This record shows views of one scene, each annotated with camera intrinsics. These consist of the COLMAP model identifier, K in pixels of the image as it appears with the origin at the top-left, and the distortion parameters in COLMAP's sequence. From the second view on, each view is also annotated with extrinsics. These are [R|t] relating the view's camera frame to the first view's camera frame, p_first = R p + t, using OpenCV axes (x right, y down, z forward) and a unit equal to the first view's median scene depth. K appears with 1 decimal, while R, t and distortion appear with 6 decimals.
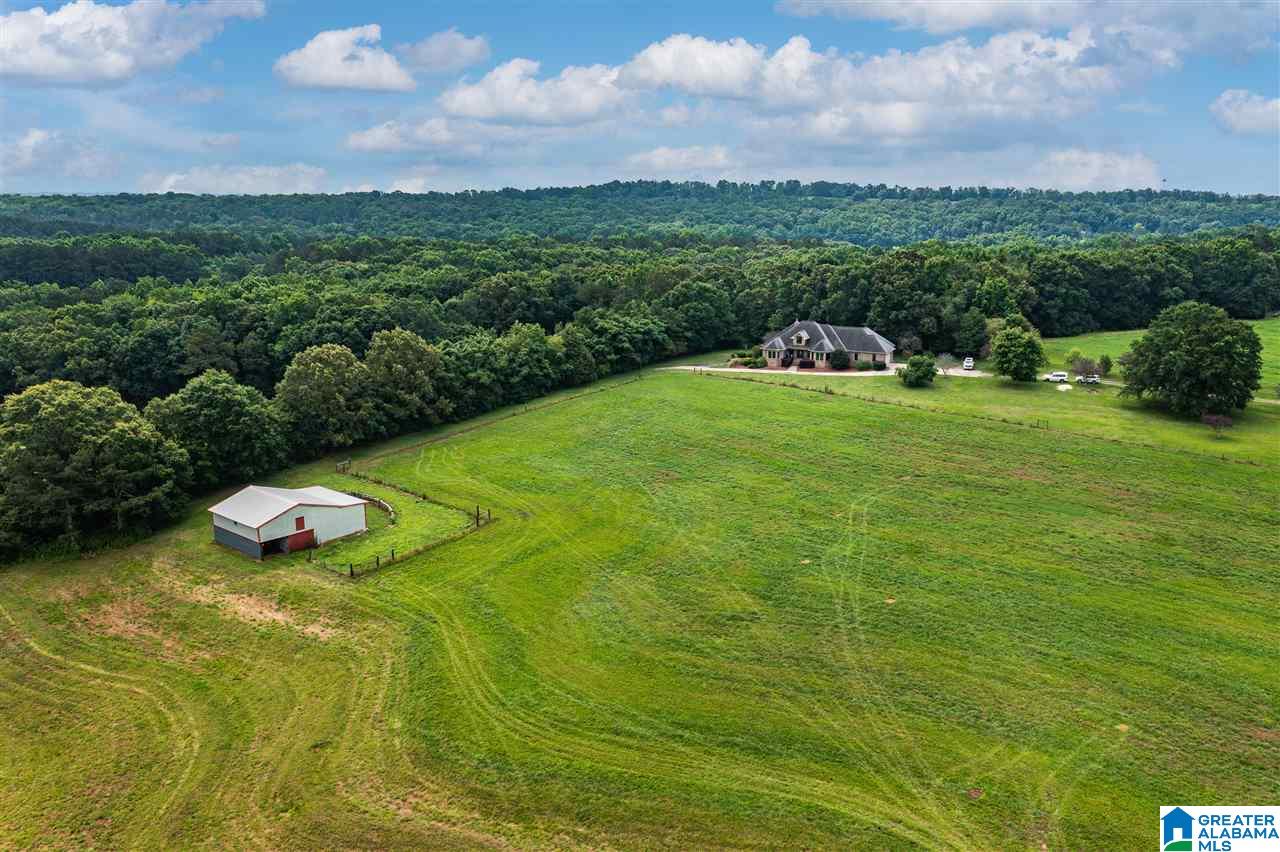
lens RADIAL K [[1016.8, 0, 640.0], [0, 1016.8, 426.0], [0, 0, 1]] dist [0.001246, 0.003336]
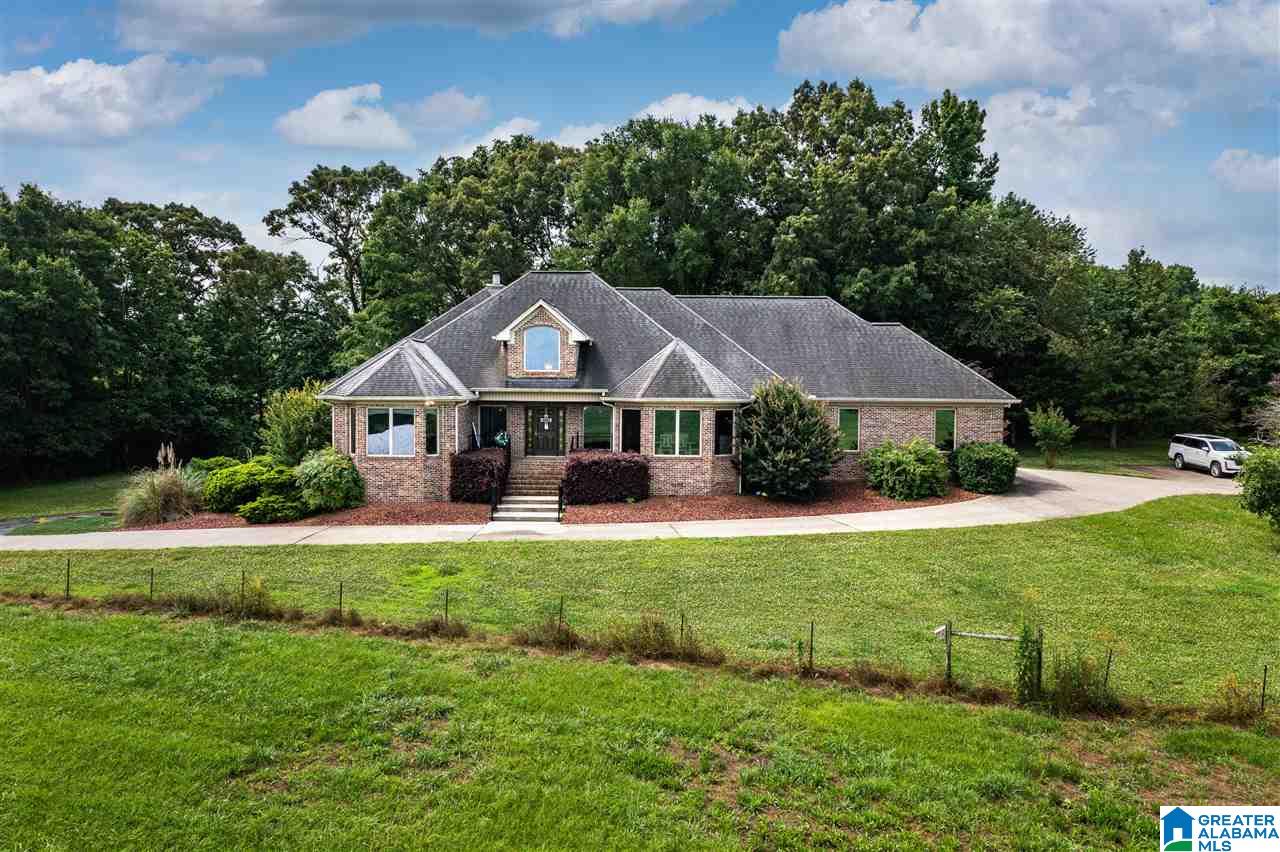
lens RADIAL K [[1028.6, 0, 640.0], [0, 1028.6, 426.0], [0, 0, 1]] dist [-0.014025, -0.005598]
pose [[0.902749, -0.013198, 0.429964, 0.087155], [0.083305, 0.985971, -0.144642, -0.040469], [-0.422023, 0.166394, 0.891184, 0.768133]]
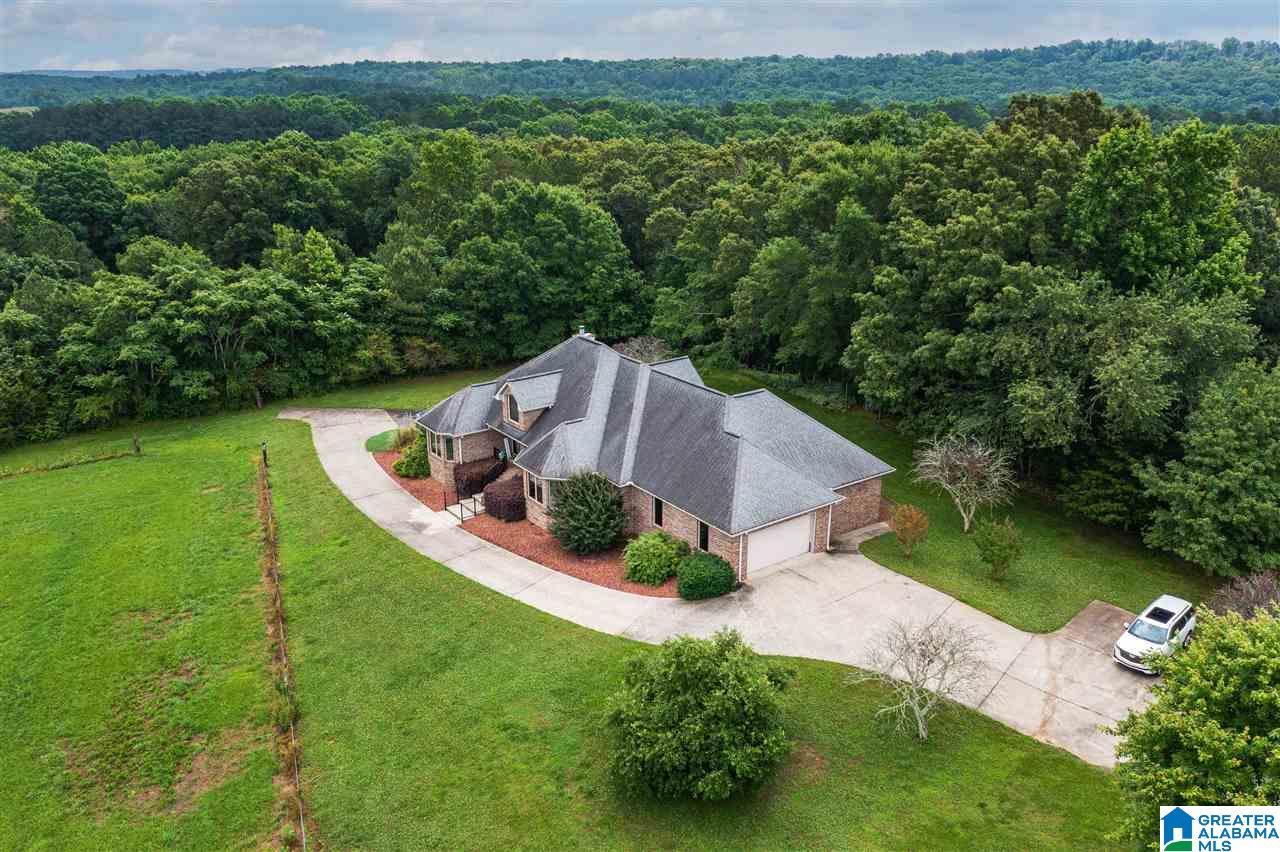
lens RADIAL K [[1016.8, 0, 640.0], [0, 1016.8, 426.0], [0, 0, 1]] dist [0.001246, 0.003336]
pose [[0.897698, 0.146492, -0.415545, 0.281173], [-0.098911, 0.986042, 0.133933, -0.111294], [0.429365, -0.079129, 0.899658, 0.700073]]
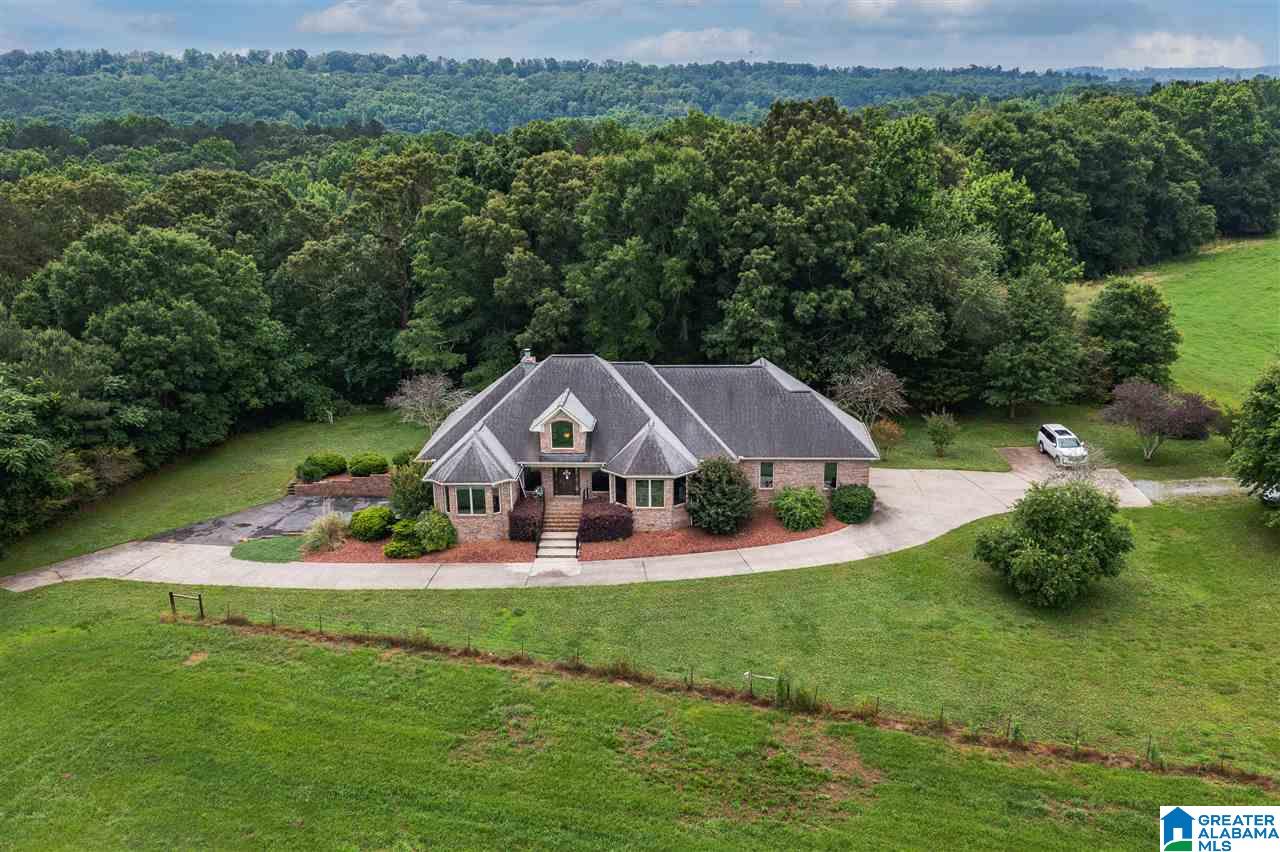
lens RADIAL K [[1221.3, 0, 644.7], [0, 1221.3, 494.2], [0, 0, 1]] dist [-0.011935, -0.009036]
pose [[0.914385, -0.138956, 0.380250, 0.046329], [0.099283, 0.987536, 0.122133, -0.097822], [-0.392482, -0.073924, 0.916784, 0.635433]]
